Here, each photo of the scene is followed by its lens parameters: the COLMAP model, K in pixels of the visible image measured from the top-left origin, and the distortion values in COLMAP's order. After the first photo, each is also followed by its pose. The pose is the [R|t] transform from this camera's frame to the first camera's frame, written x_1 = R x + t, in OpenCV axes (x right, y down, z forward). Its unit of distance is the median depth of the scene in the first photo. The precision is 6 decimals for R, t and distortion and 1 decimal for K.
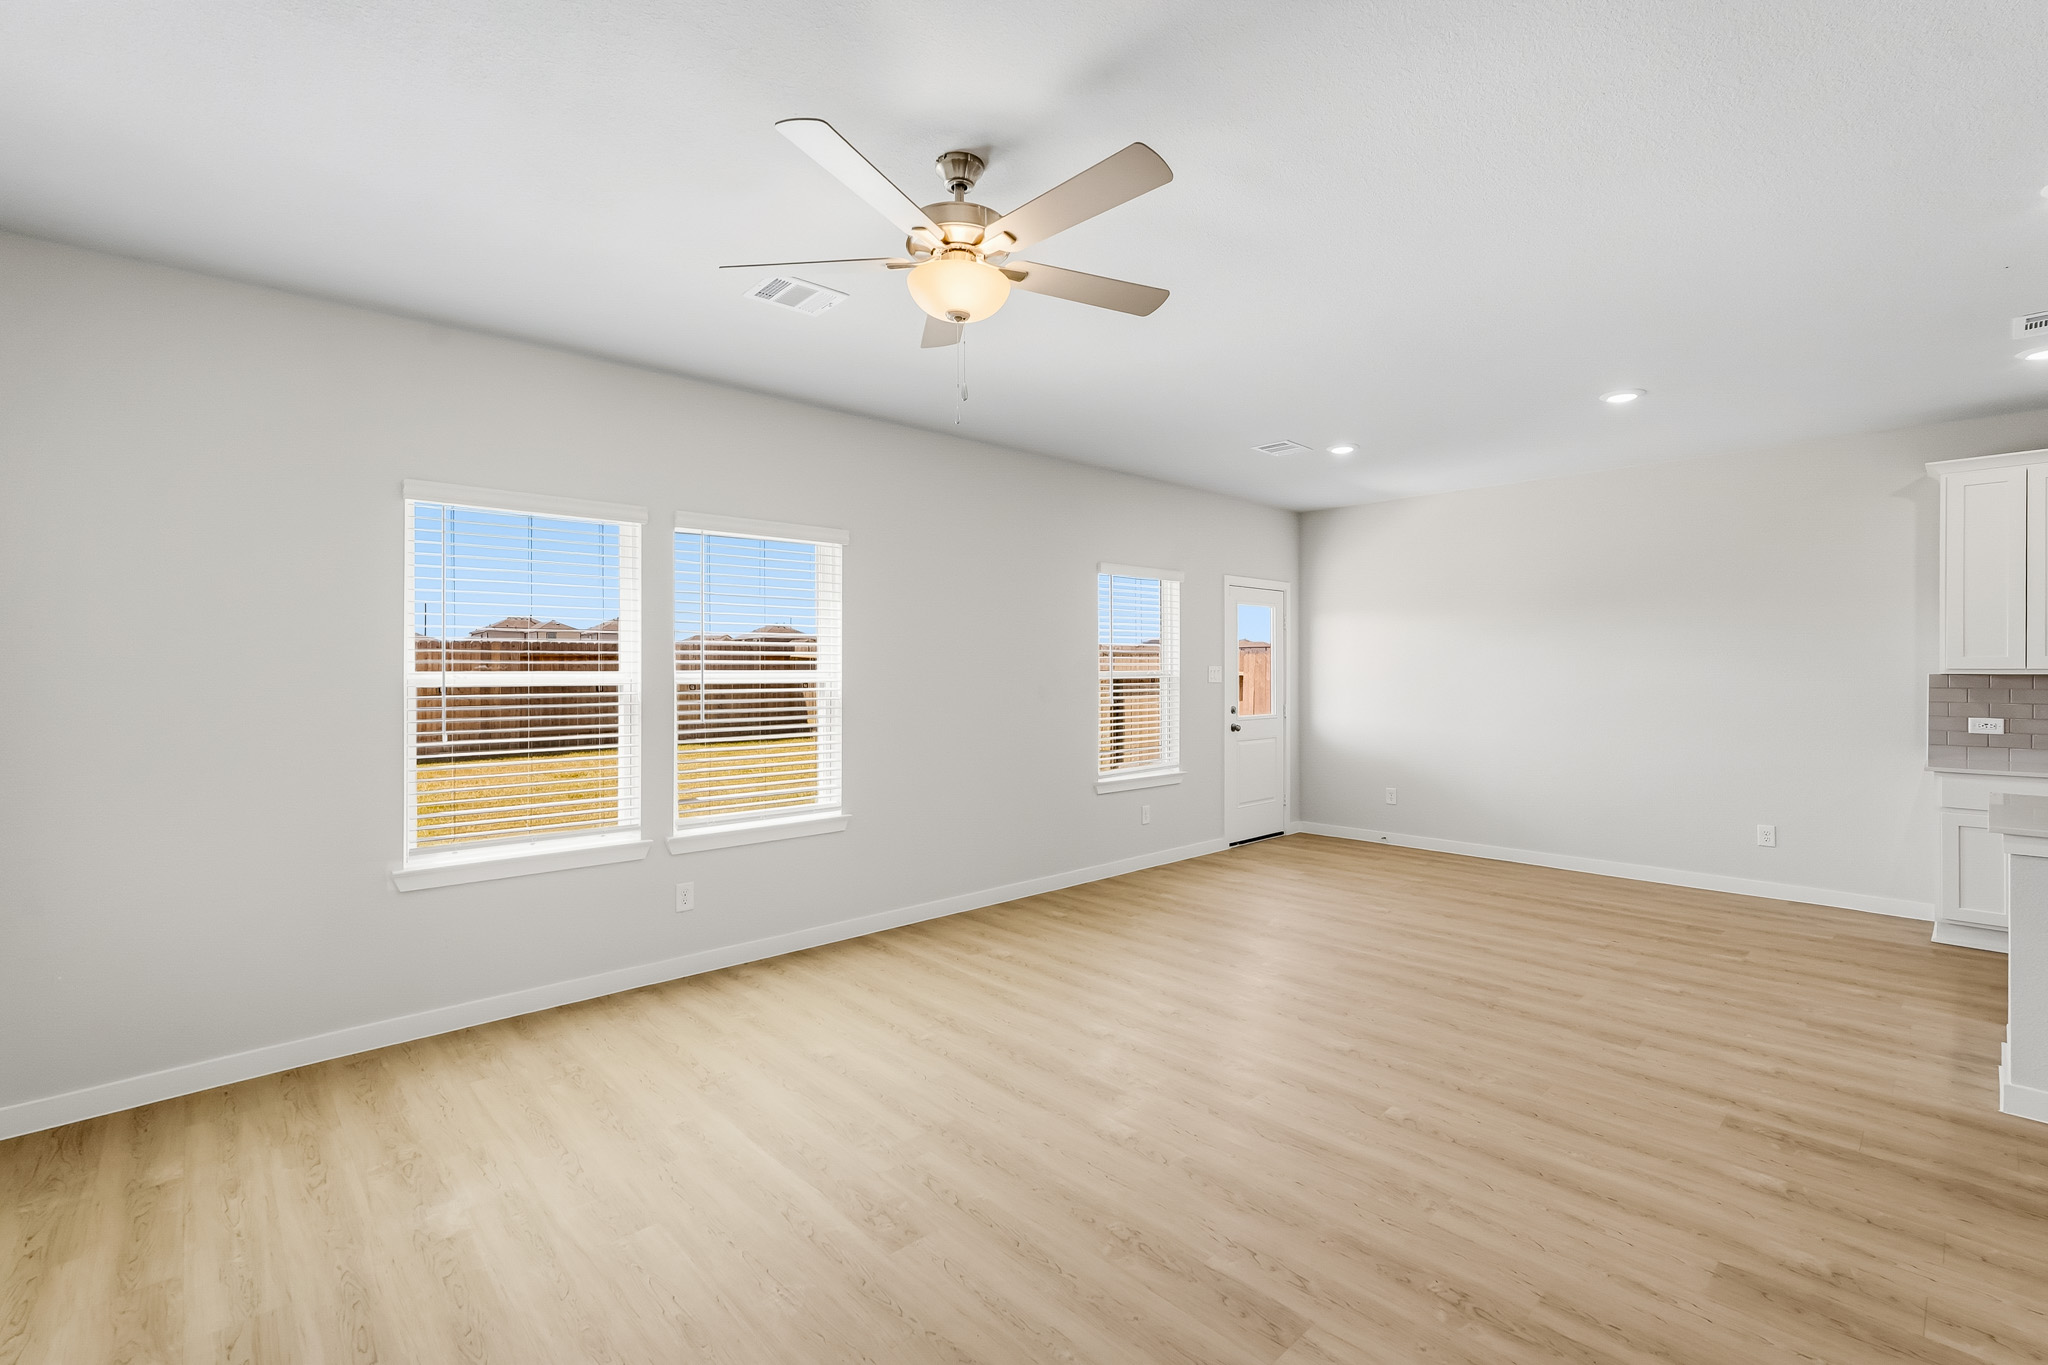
lens RADIAL K [[907.4, 0, 1024.2], [0, 907.4, 686.4], [0, 0, 1]] dist [-0.014328, 0.006411]
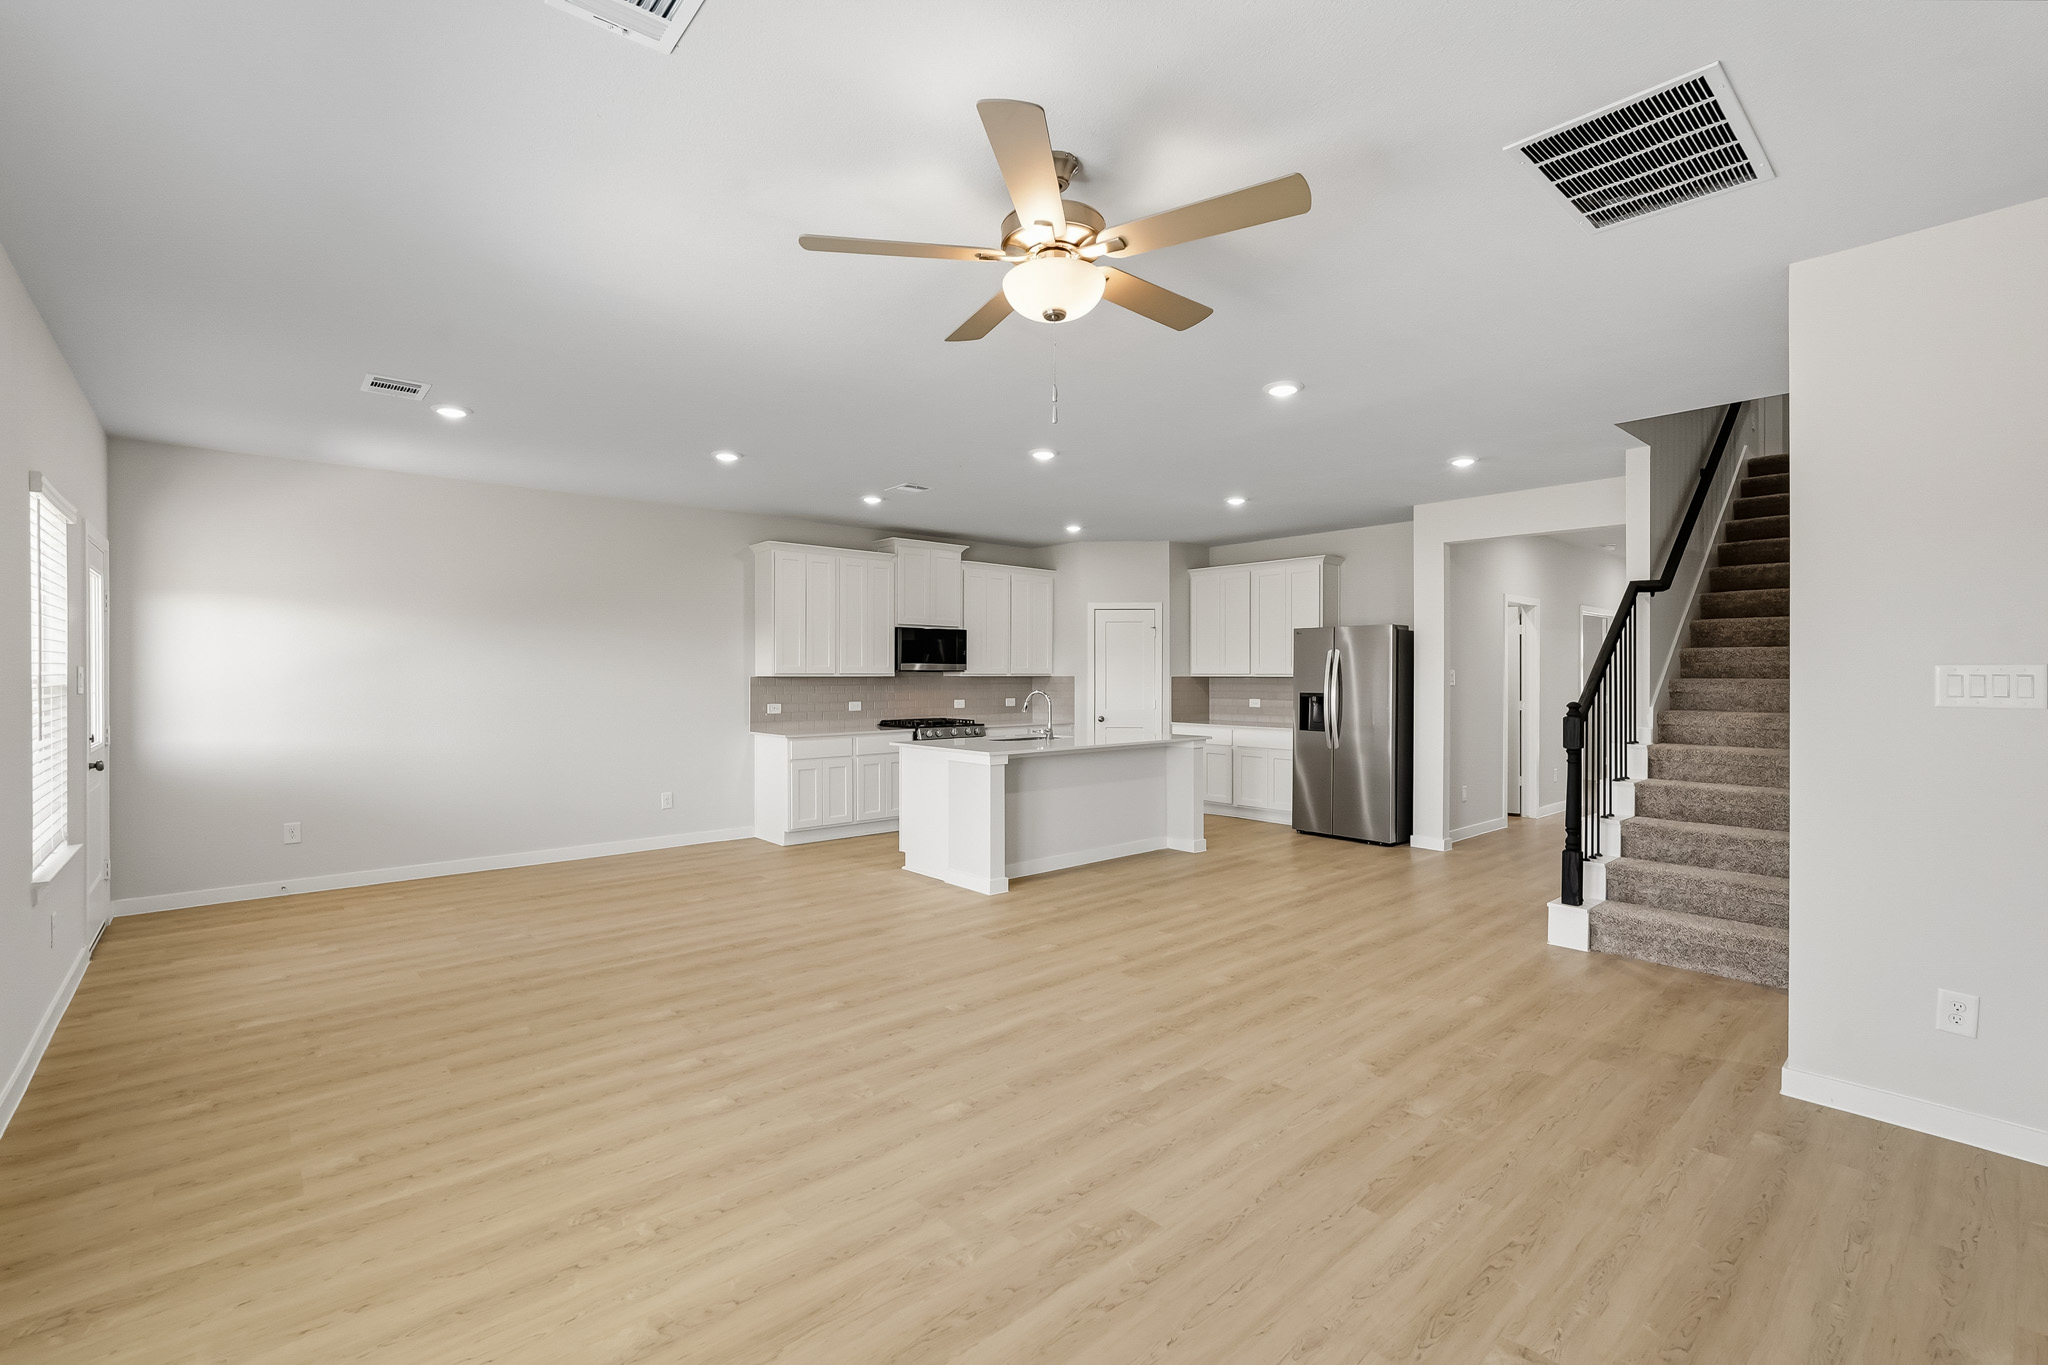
lens RADIAL K [[907.4, 0, 1022.4], [0, 907.4, 676.9], [0, 0, 1]] dist [-0.014328, 0.006411]
pose [[0.032788, -0.001057, 0.999462, -0.534874], [0.017892, 0.999840, 0.000470, -0.005768], [-0.999302, 0.017867, 0.032801, 0.499476]]
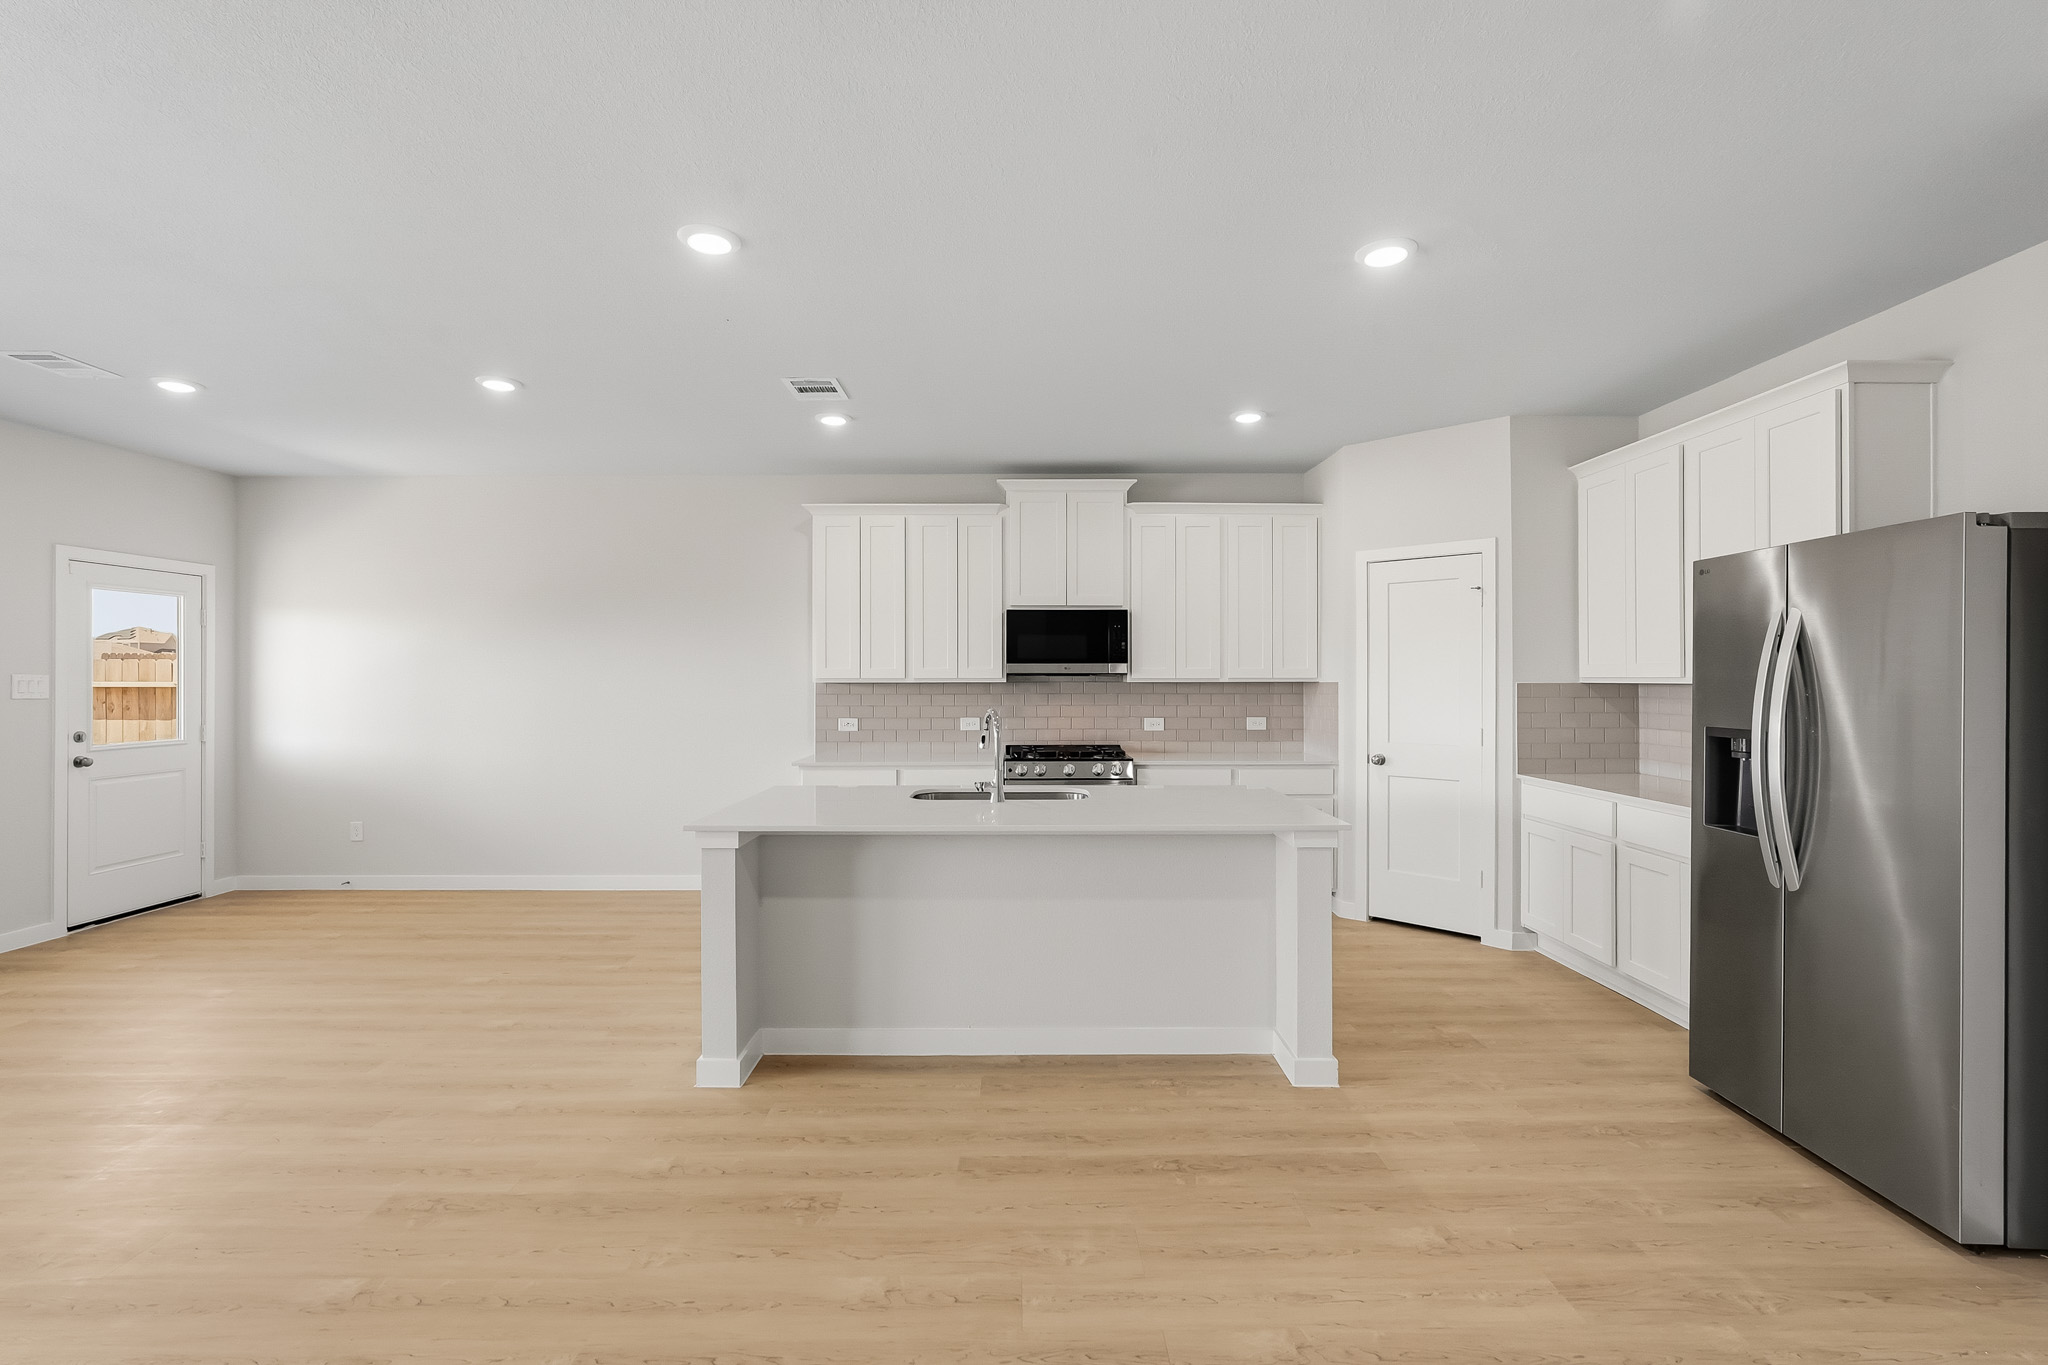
lens RADIAL K [[907.4, 0, 1023.3], [0, 907.4, 671.0], [0, 0, 1]] dist [-0.014328, 0.006411]
pose [[0.685499, 0.007003, 0.728040, 0.328611], [0.013601, 0.999656, -0.022422, 0.001496], [-0.727946, 0.025272, 0.685168, -0.024405]]
